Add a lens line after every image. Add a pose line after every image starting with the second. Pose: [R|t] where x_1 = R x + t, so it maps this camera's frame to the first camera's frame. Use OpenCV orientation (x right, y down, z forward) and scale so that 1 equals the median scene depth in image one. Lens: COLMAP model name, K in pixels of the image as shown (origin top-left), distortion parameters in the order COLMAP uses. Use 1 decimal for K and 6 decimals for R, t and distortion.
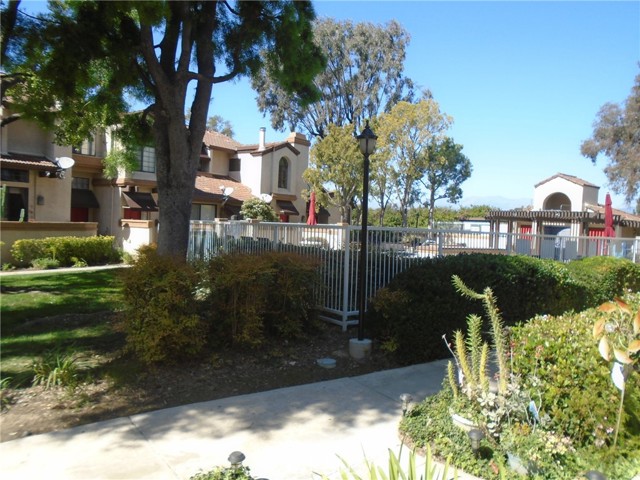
lens RADIAL K [[490.8, 0, 320.9], [0, 490.8, 235.0], [0, 0, 1]] dist [-0.014618, 0.010130]
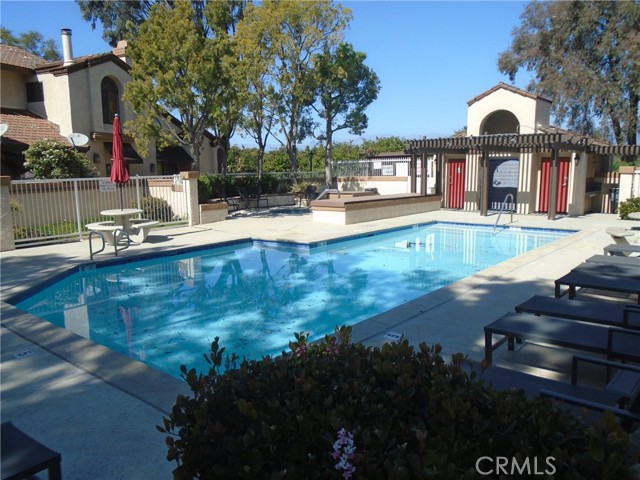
lens RADIAL K [[490.8, 0, 313.1], [0, 490.8, 241.7], [0, 0, 1]] dist [-0.014618, 0.010130]
pose [[0.979649, -0.086435, 0.181155, 0.056629], [0.062953, 0.989303, 0.131592, -0.006718], [-0.190592, -0.117509, 0.974611, 0.269835]]
